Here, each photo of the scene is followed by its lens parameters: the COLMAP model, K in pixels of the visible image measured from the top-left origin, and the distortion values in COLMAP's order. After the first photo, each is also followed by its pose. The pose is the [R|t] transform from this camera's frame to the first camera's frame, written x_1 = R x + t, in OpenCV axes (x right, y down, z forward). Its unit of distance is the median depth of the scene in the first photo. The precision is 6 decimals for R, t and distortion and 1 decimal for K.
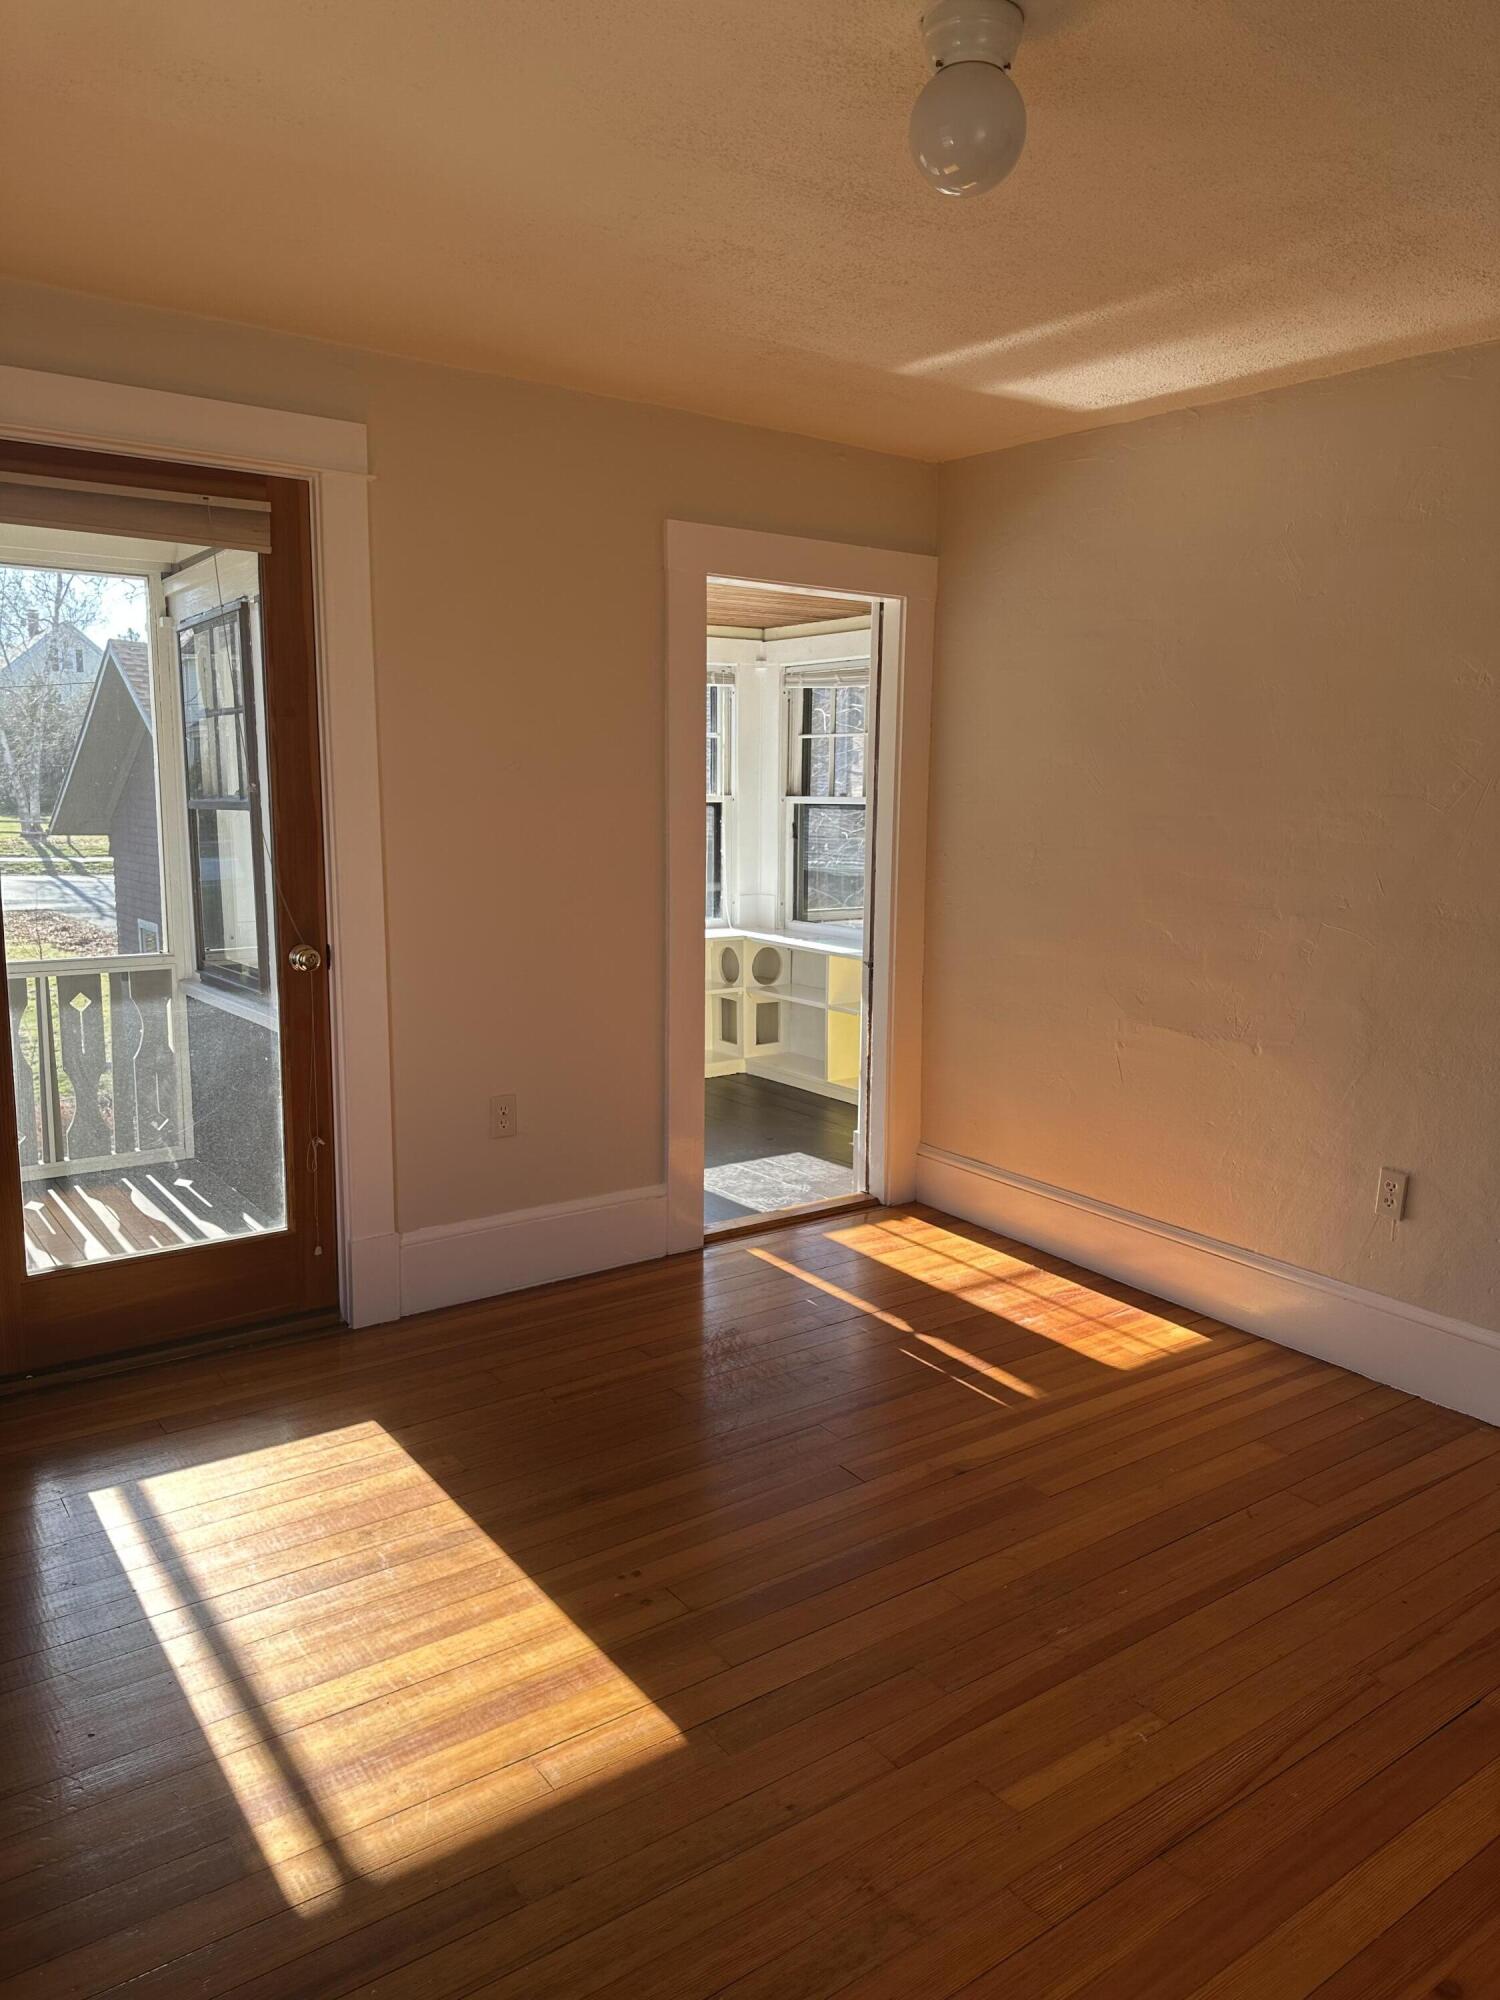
lens RADIAL K [[1396.5, 0, 728.4], [0, 1396.5, 982.2], [0, 0, 1]] dist [0.044124, -0.011721]
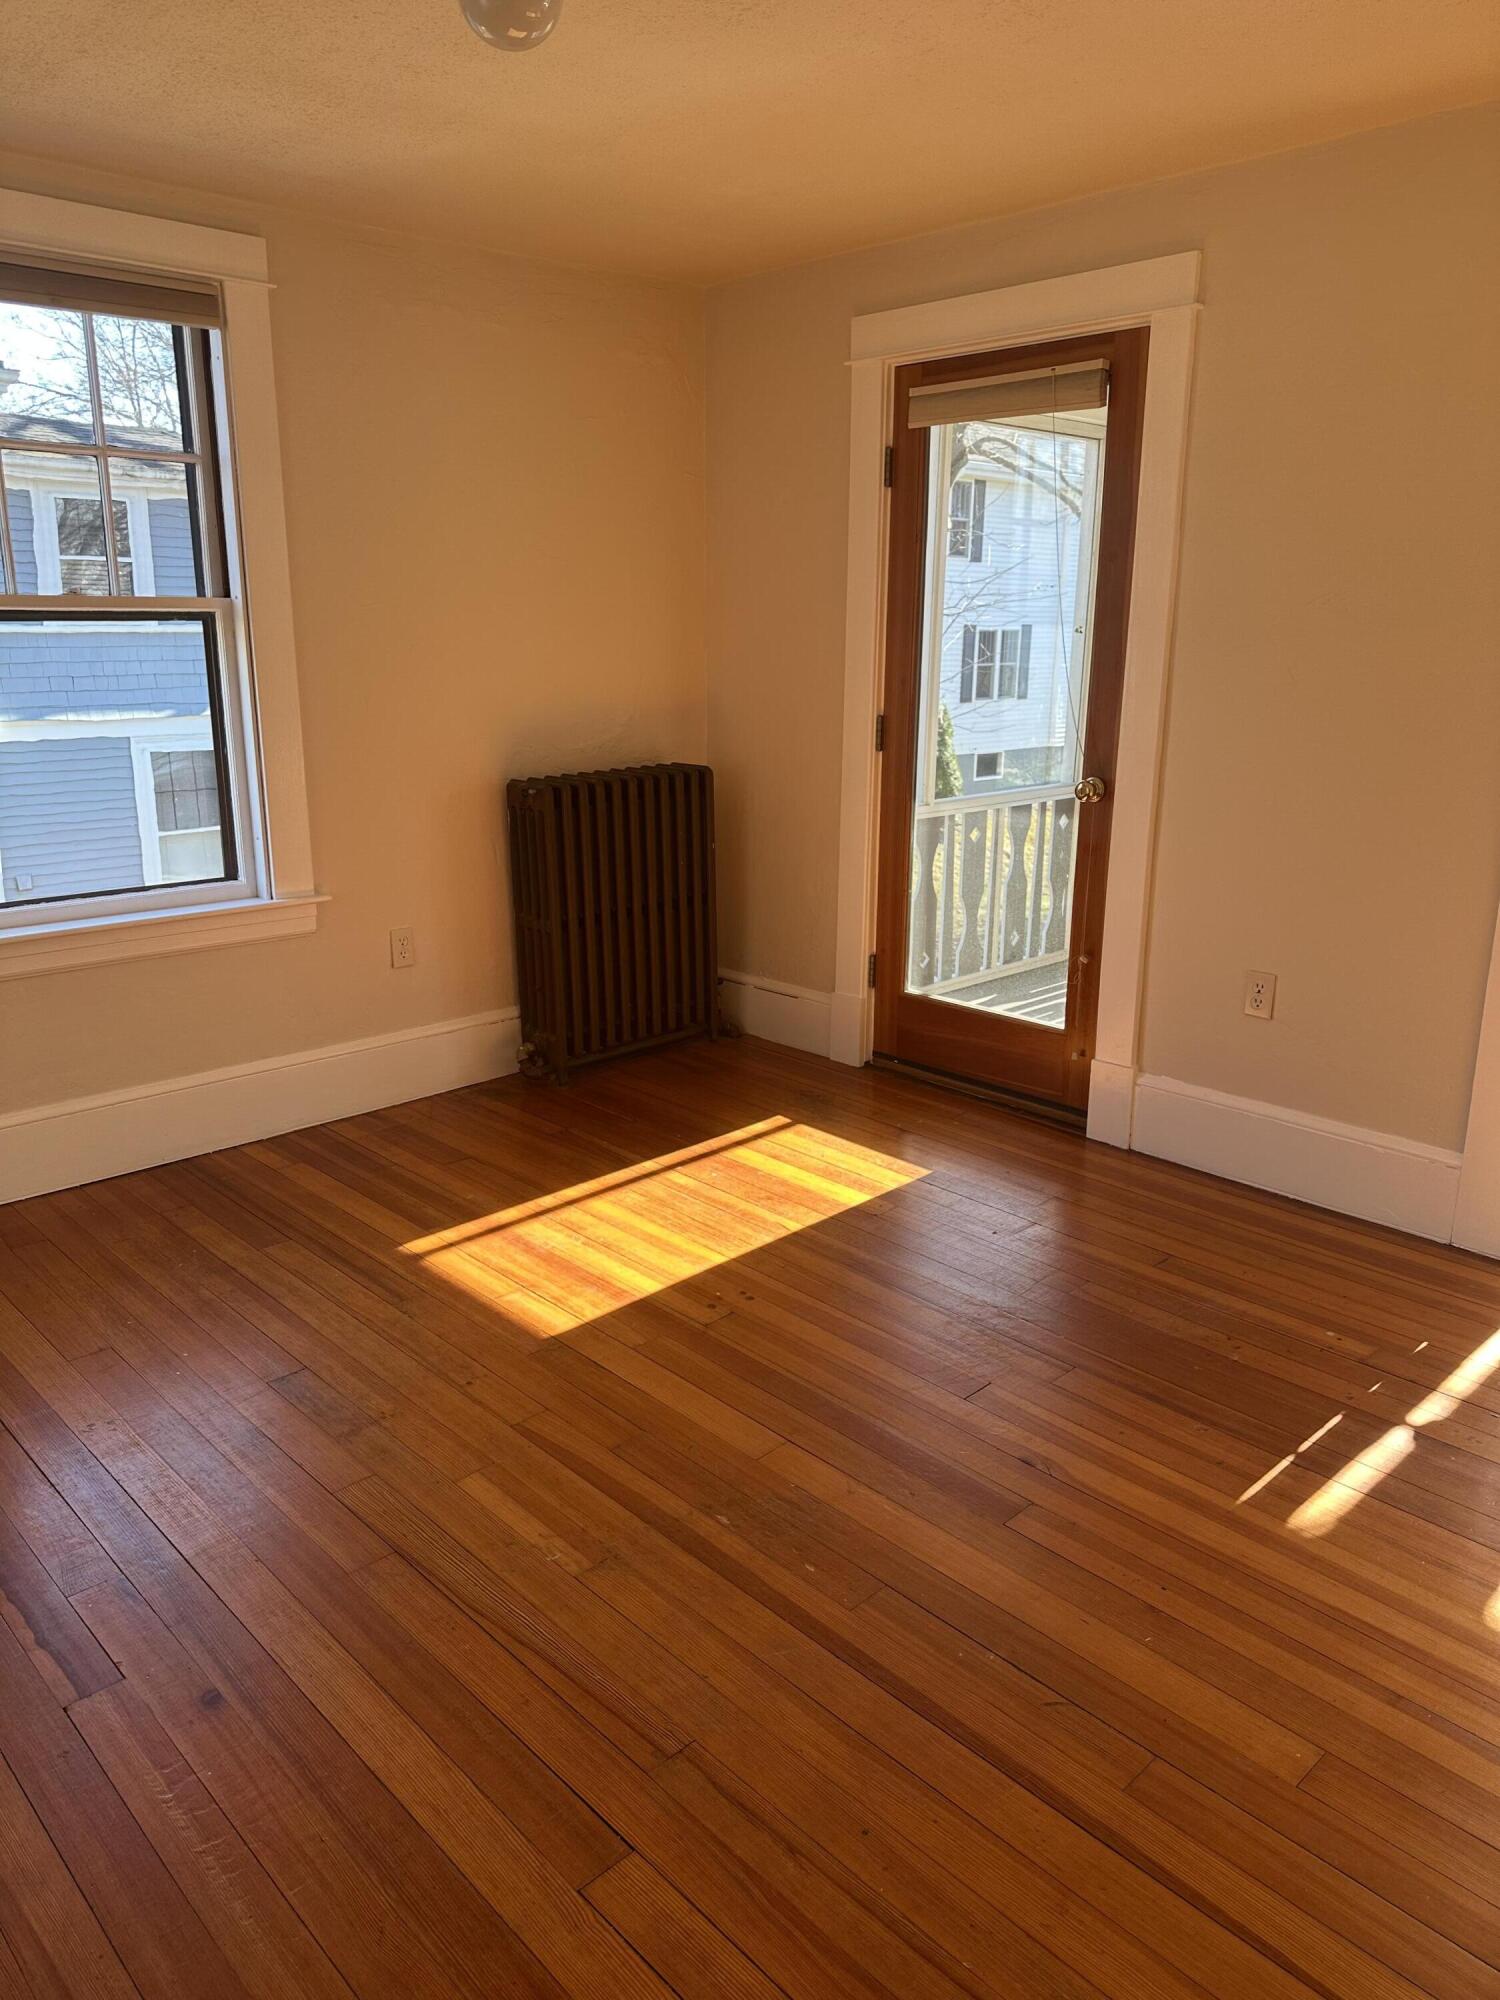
lens RADIAL K [[1396.5, 0, 781.2], [0, 1396.5, 975.1], [0, 0, 1]] dist [0.044124, -0.011721]
pose [[0.163914, 0.226444, -0.960133, 0.800085], [-0.155793, 0.967025, 0.201472, -0.063719], [0.974095, 0.116558, 0.193787, 0.617316]]
